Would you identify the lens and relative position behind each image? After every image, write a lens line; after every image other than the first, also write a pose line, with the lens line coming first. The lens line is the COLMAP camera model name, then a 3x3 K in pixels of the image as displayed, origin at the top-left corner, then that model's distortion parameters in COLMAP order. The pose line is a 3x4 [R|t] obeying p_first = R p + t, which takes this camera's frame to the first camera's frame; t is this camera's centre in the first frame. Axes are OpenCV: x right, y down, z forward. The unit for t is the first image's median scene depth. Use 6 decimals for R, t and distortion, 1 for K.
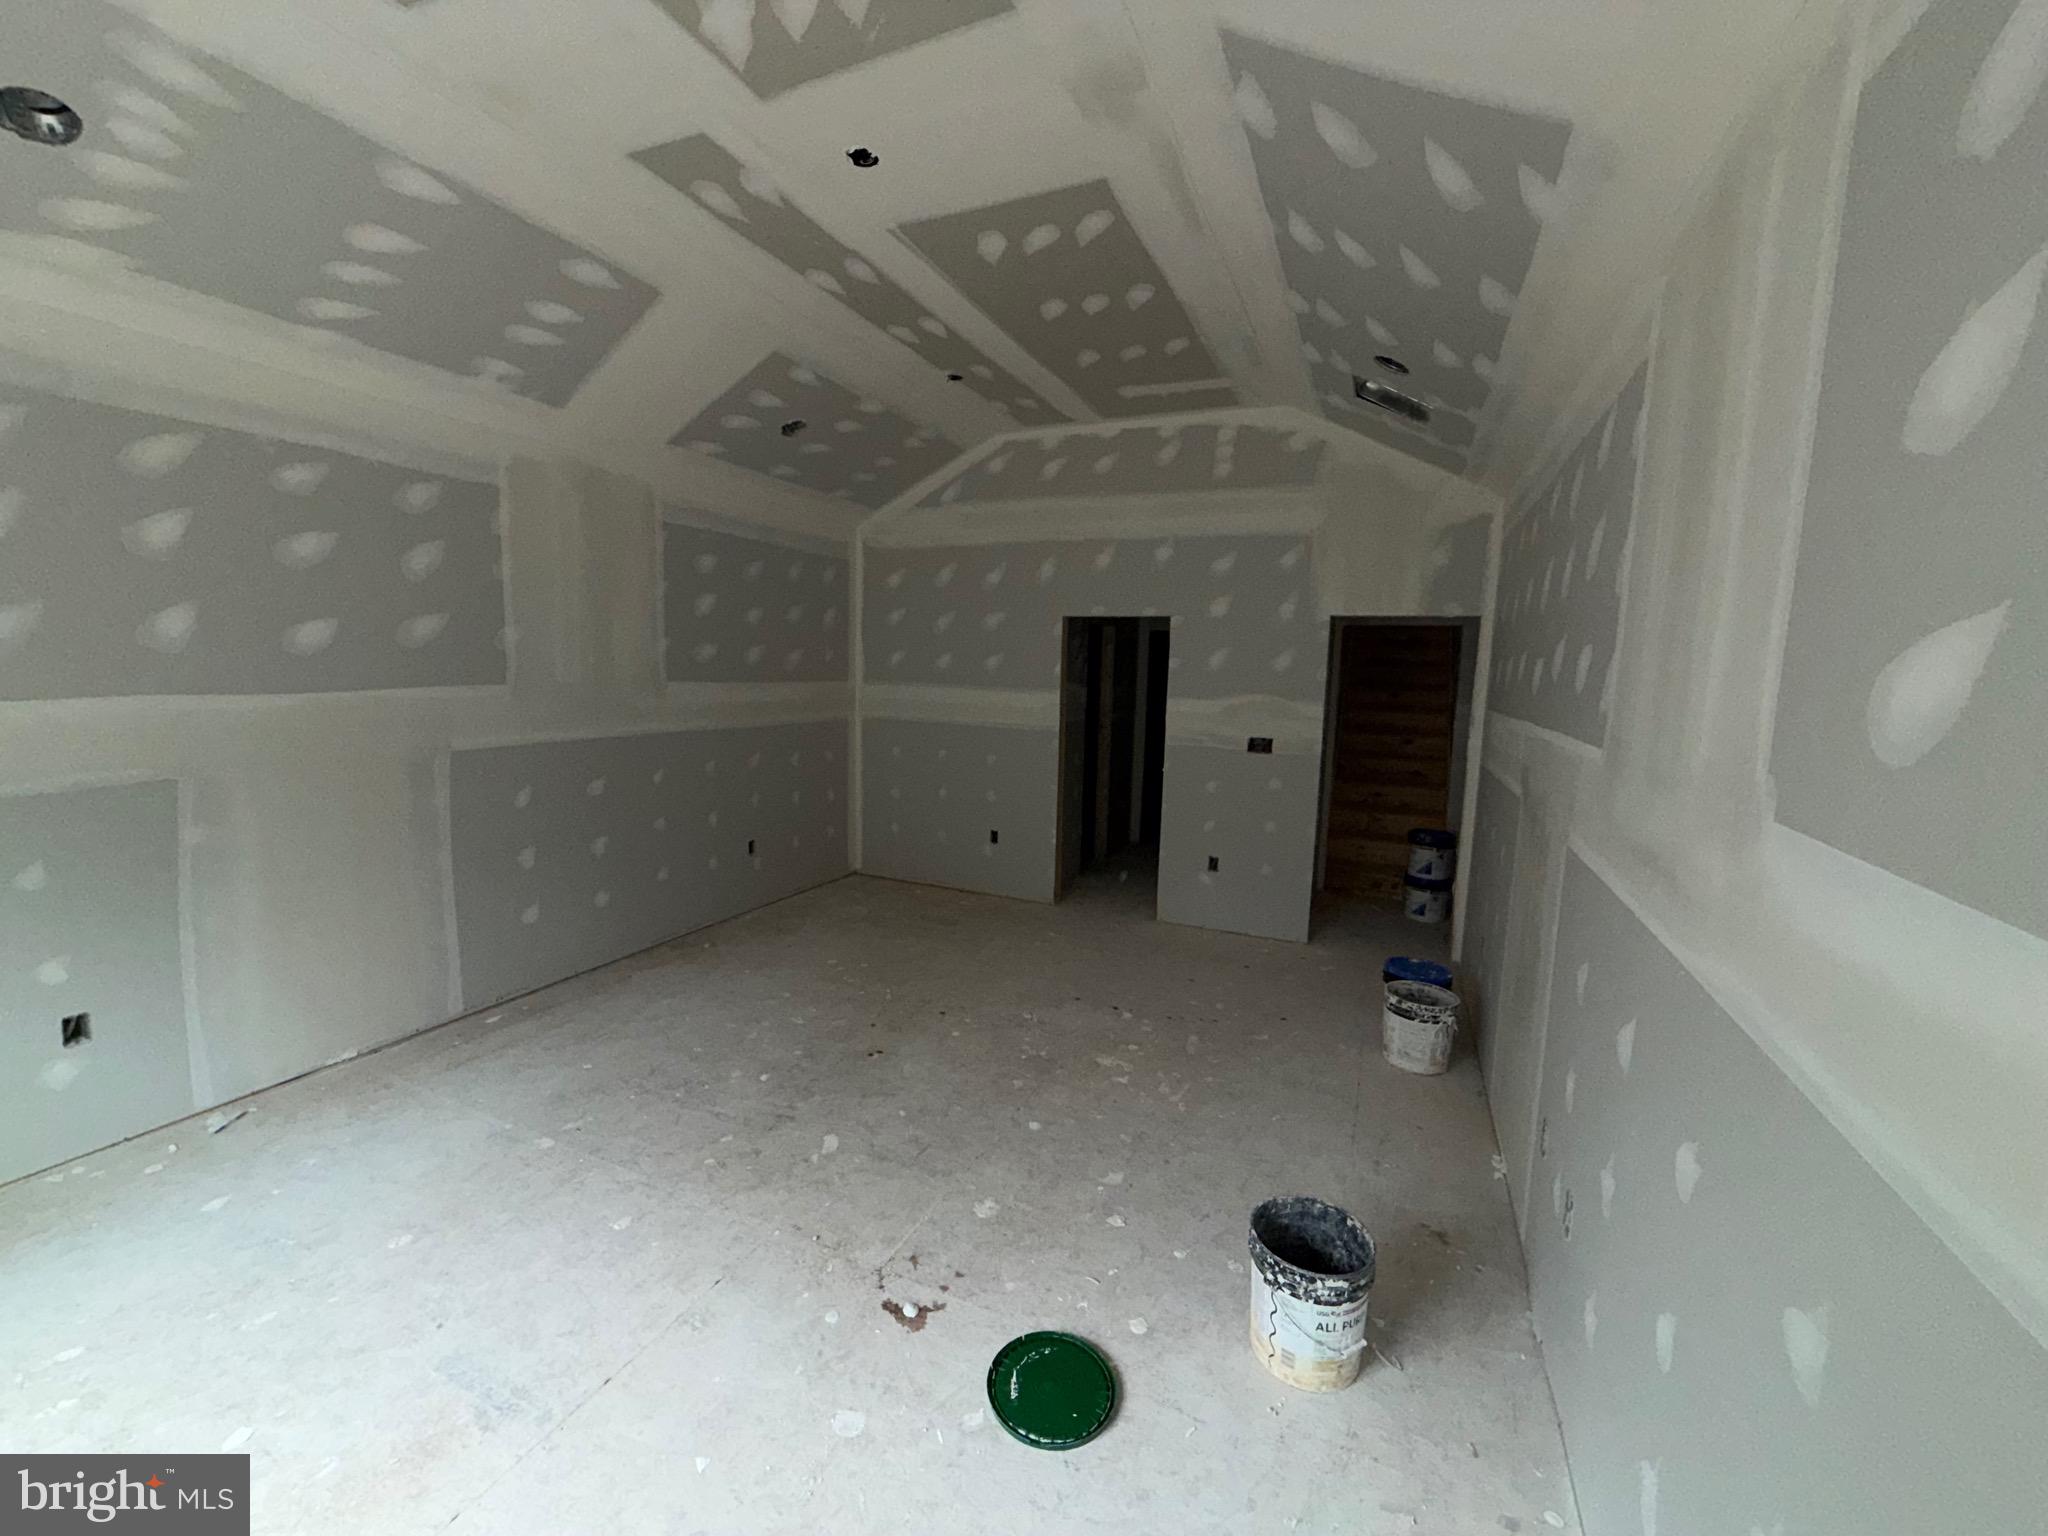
lens RADIAL K [[815.1, 0, 1017.3], [0, 815.1, 765.4], [0, 0, 1]] dist [-0.002567, -0.000175]
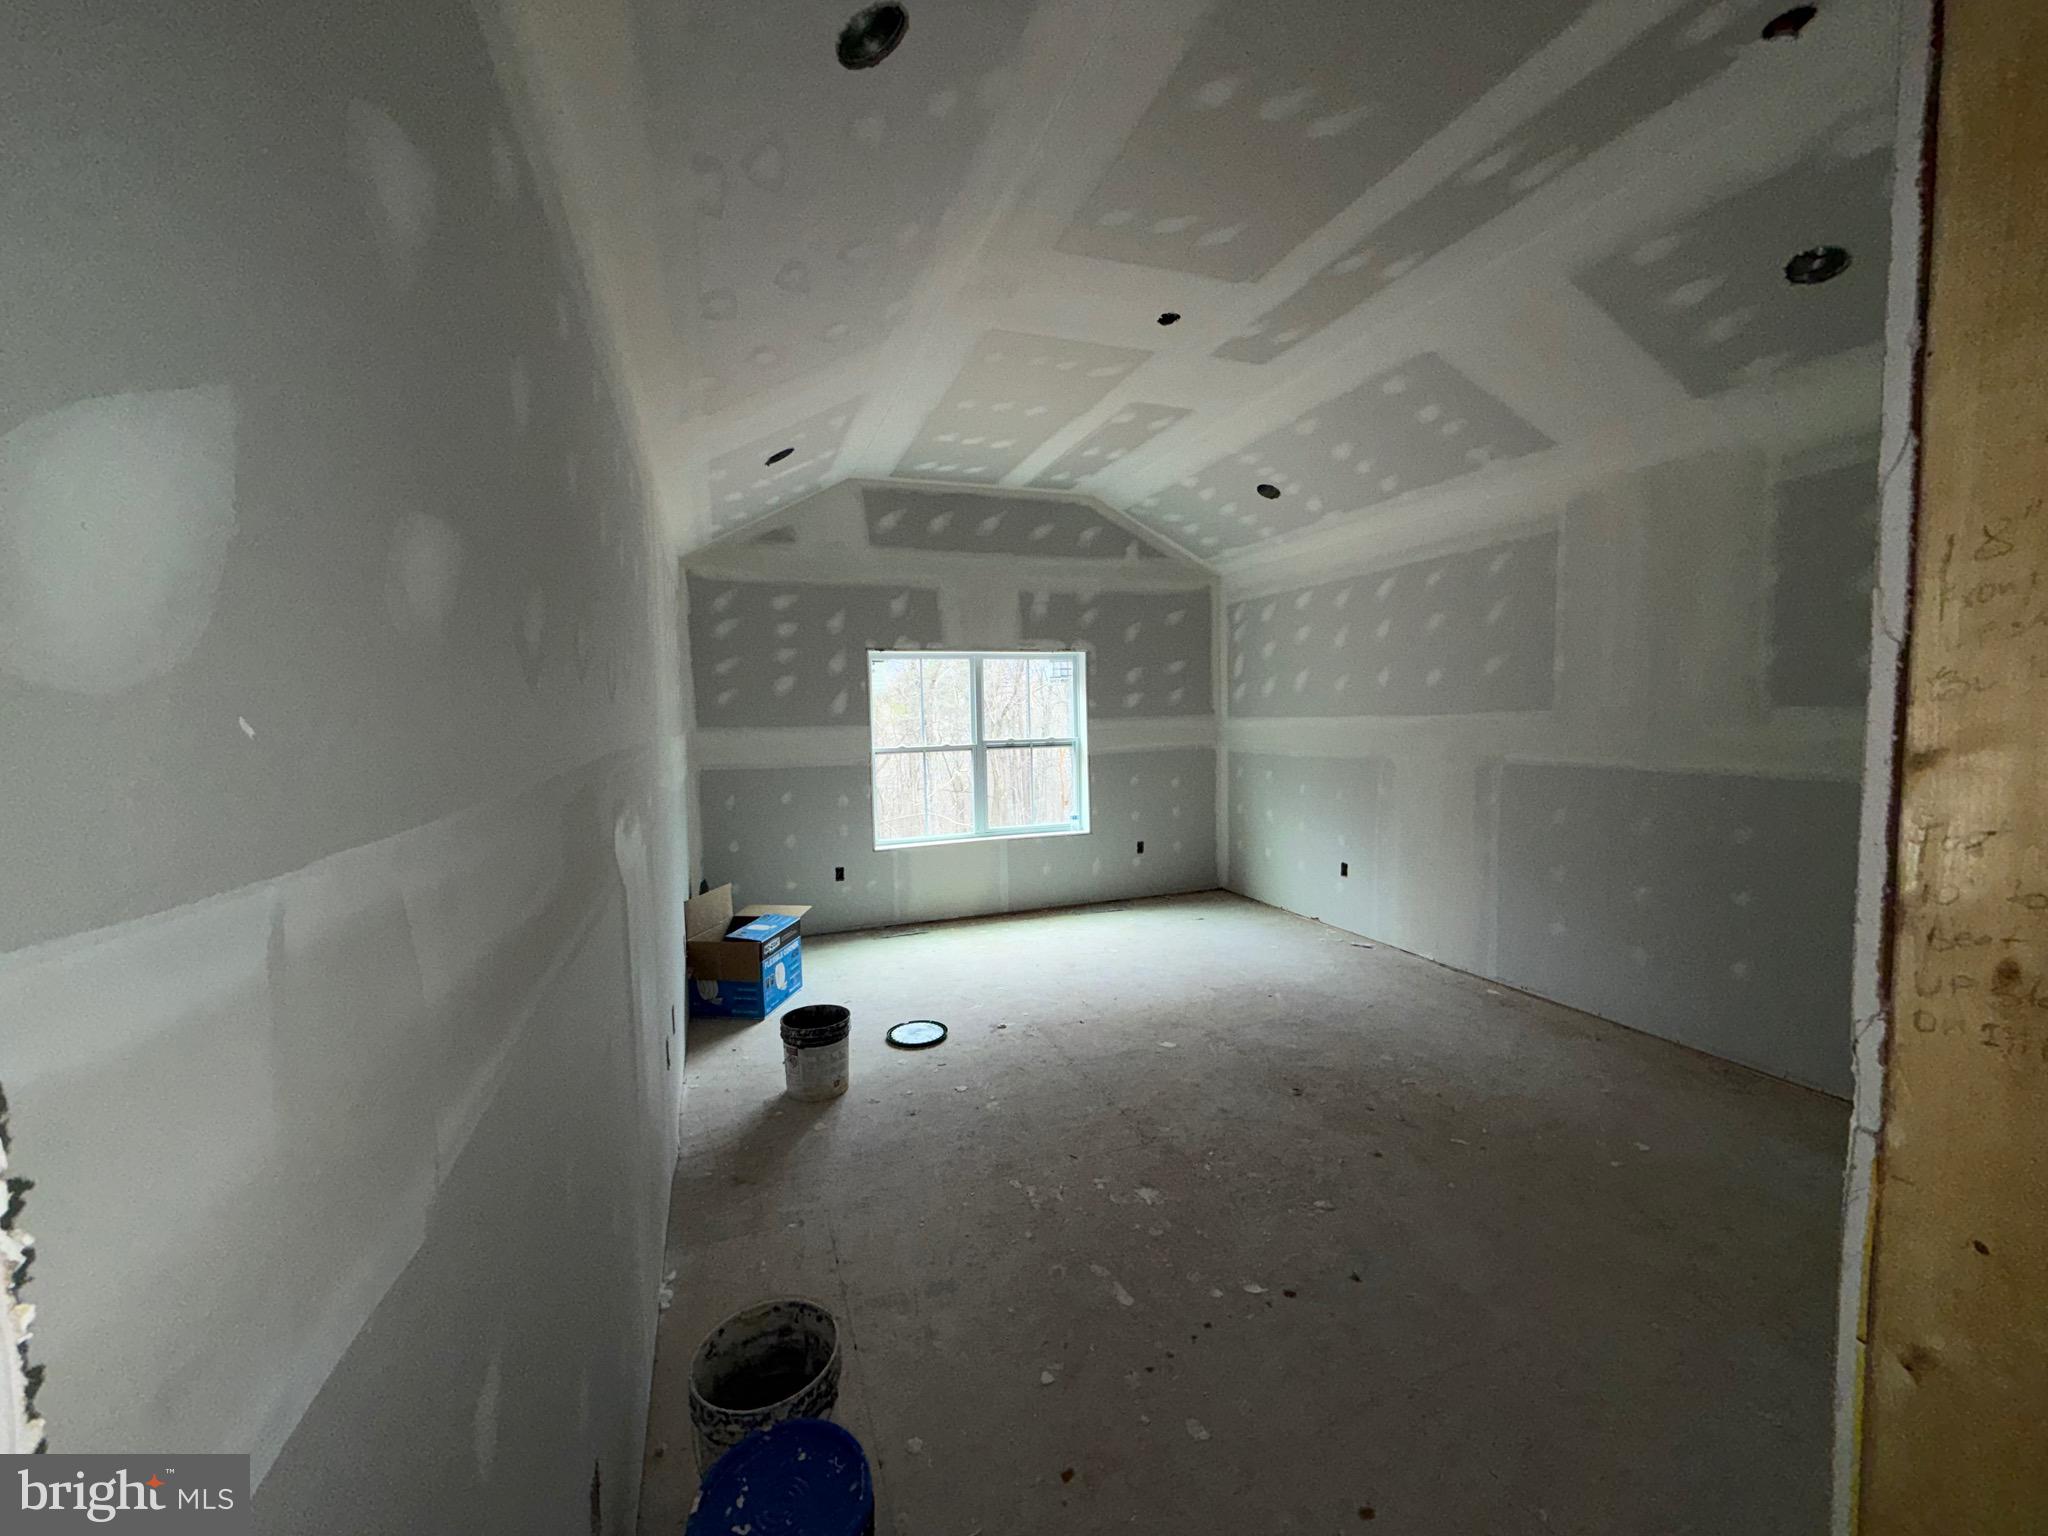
lens RADIAL K [[815.1, 0, 1017.3], [0, 815.1, 765.4], [0, 0, 1]] dist [-0.002567, -0.000175]
pose [[-0.711536, 0.036485, -0.701702, 0.736635], [-0.081548, 0.987615, 0.134041, -0.127882], [0.697902, 0.152597, -0.699748, 1.429054]]
